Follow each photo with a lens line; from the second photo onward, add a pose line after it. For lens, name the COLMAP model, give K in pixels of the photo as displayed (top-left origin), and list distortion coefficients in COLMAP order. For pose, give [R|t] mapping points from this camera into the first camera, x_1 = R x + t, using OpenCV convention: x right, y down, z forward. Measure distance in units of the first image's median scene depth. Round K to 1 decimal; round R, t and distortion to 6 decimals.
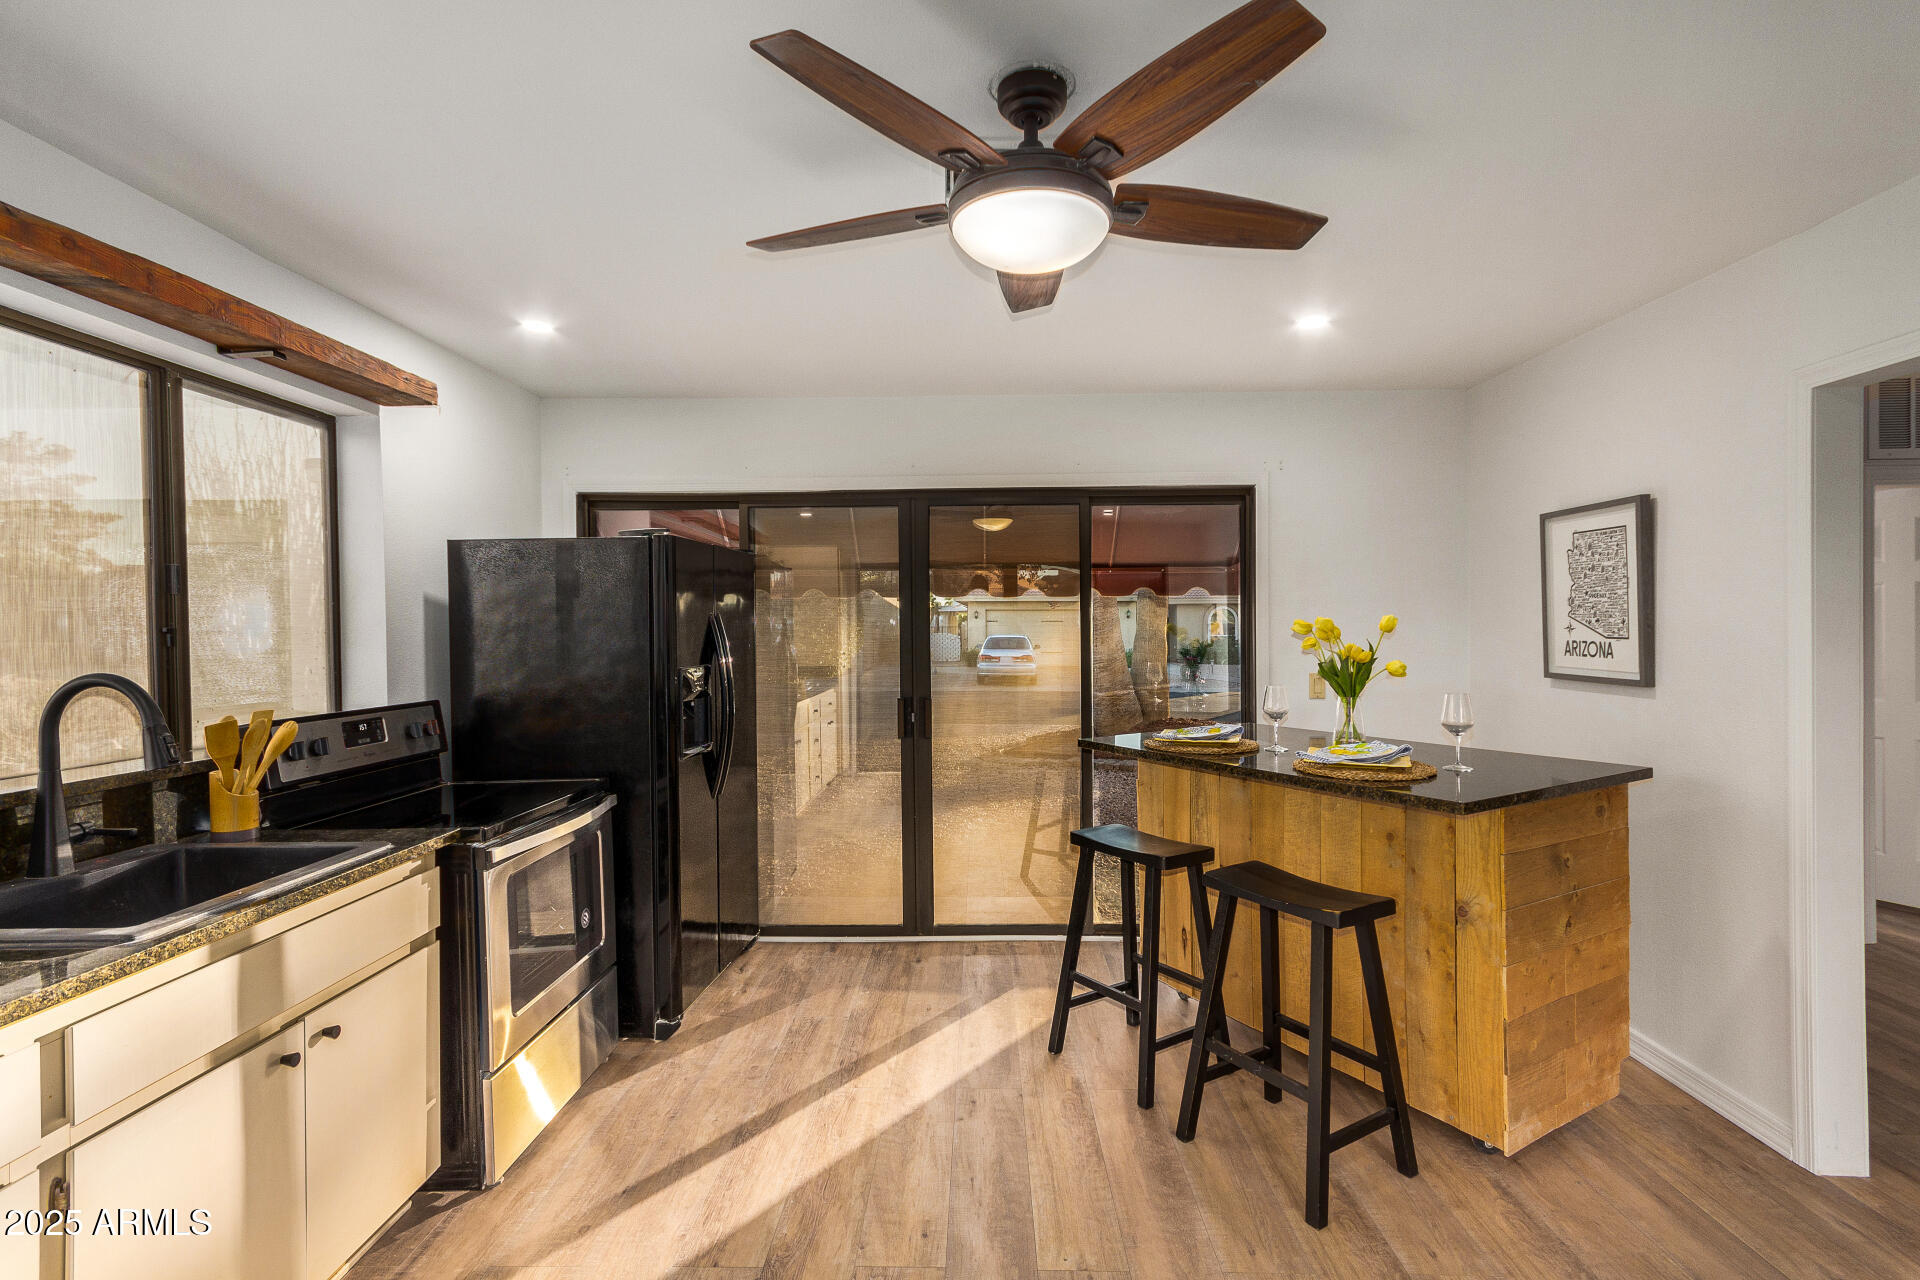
lens RADIAL K [[892.5, 0, 960.0], [0, 892.5, 640.0], [0, 0, 1]] dist [0.010003, -0.000163]
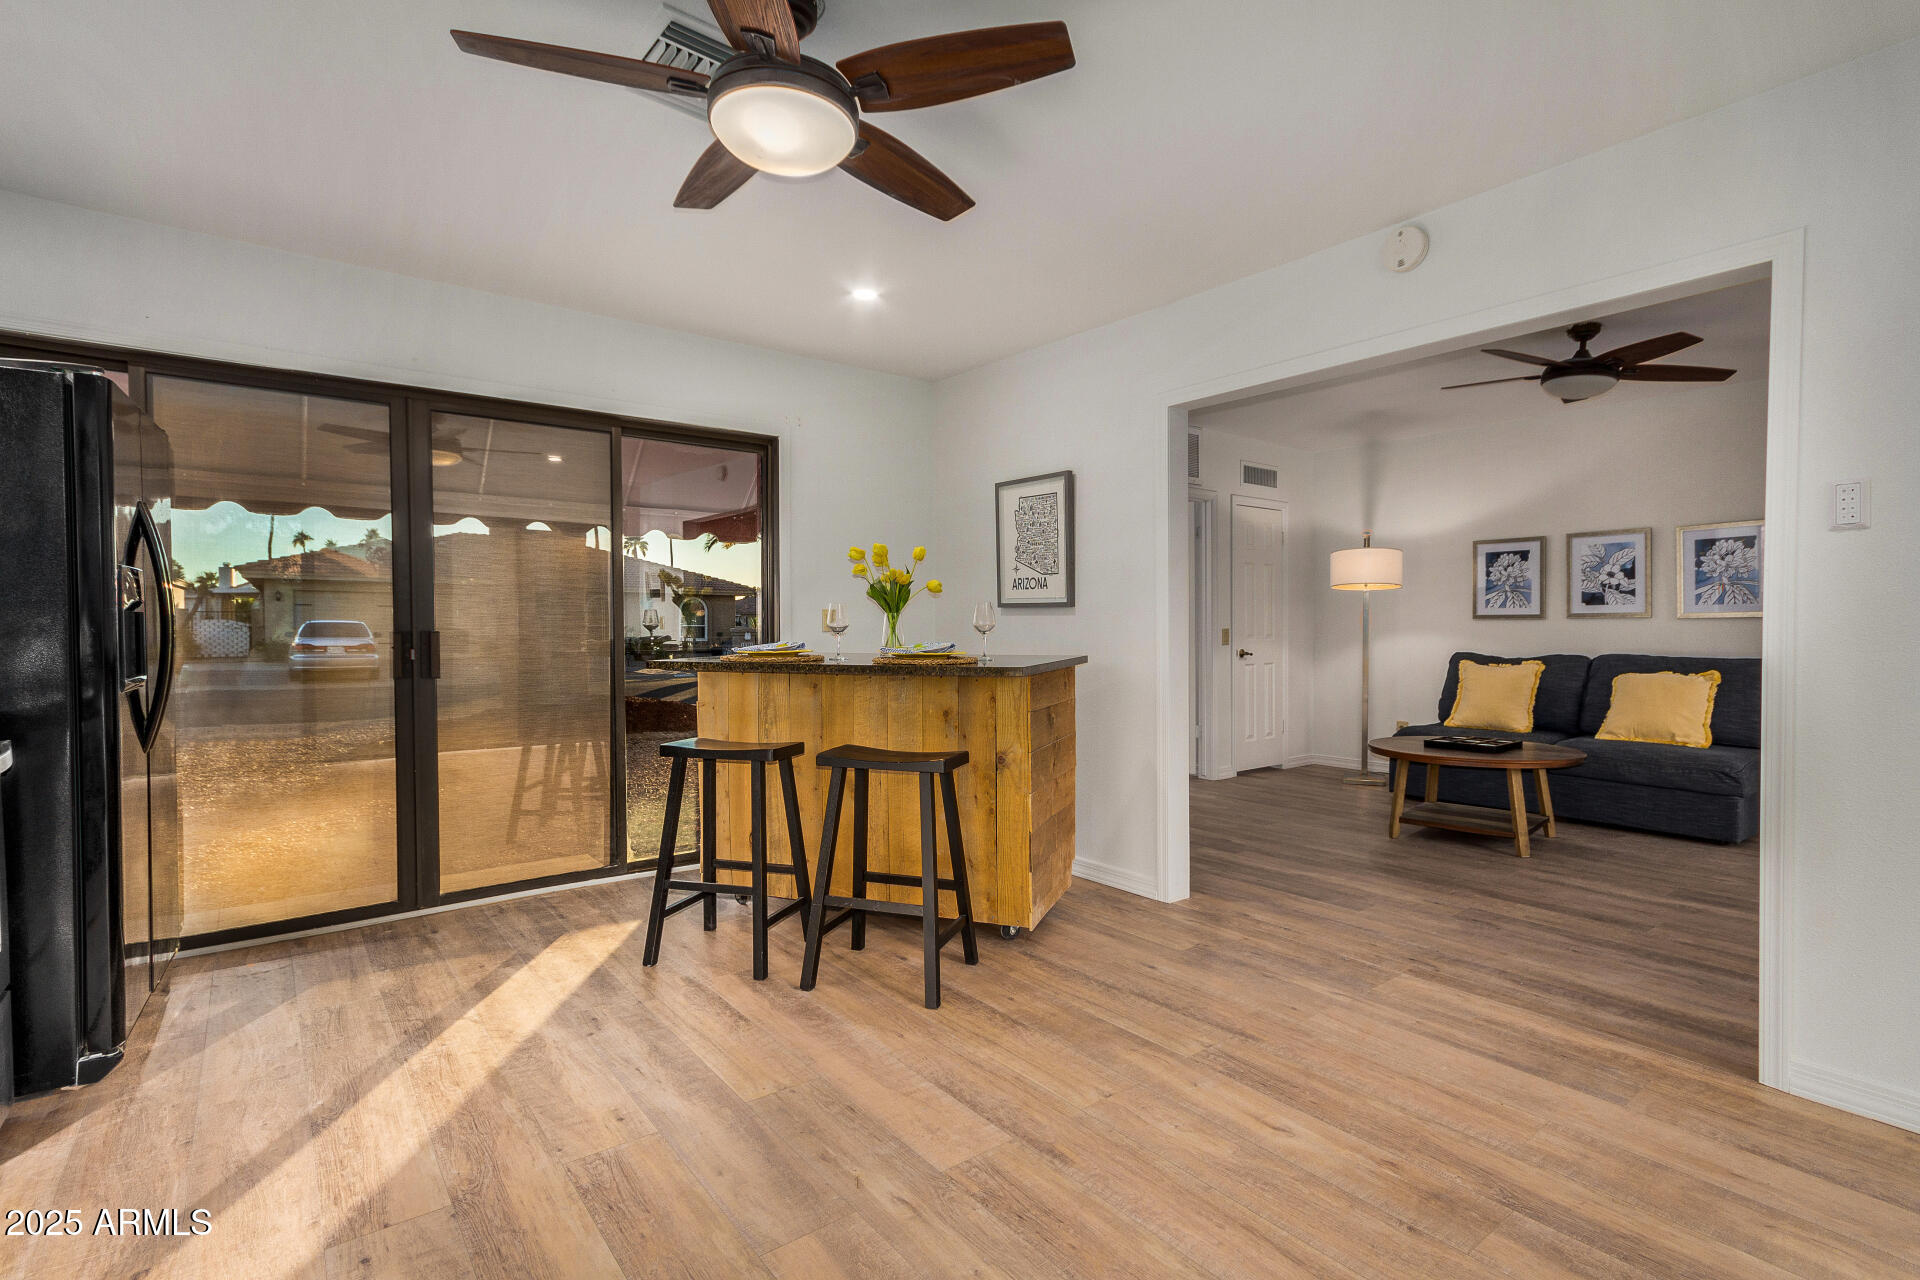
lens RADIAL K [[908.8, 0, 960.0], [0, 908.8, 640.0], [0, 0, 1]] dist [0.000681, 0.000024]
pose [[0.779815, -0.005240, 0.625988, -0.267235], [0.001485, 0.999978, 0.006521, 0.094794], [-0.626008, -0.004156, 0.779805, -0.008743]]
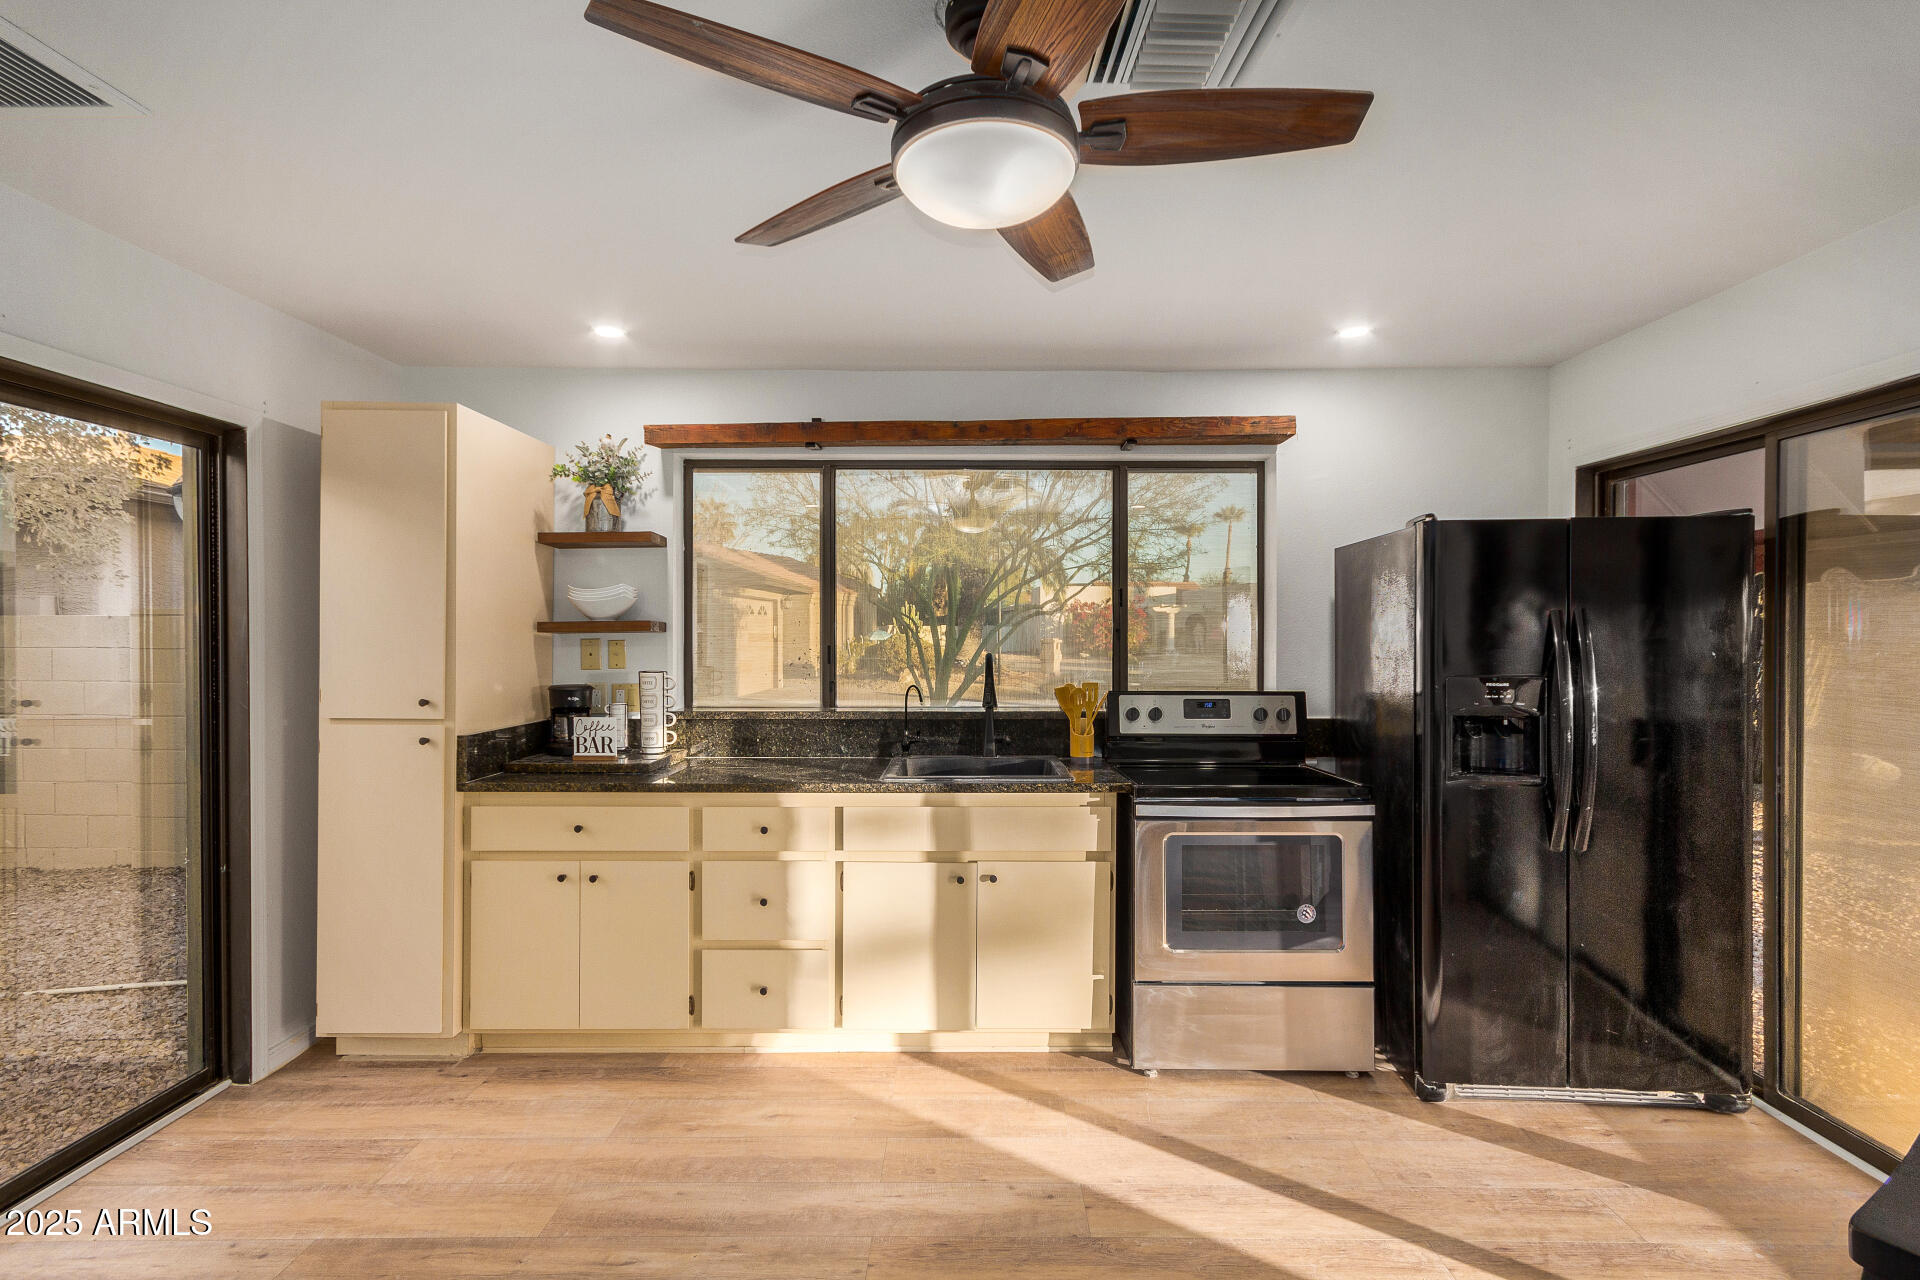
lens RADIAL K [[892.5, 0, 960.0], [0, 892.5, 640.0], [0, 0, 1]] dist [0.010003, -0.000163]
pose [[0.017000, 0.016994, -0.999711, 0.573187], [-0.010406, 0.999804, 0.016819, -0.013675], [0.999801, 0.010117, 0.017173, 0.570239]]
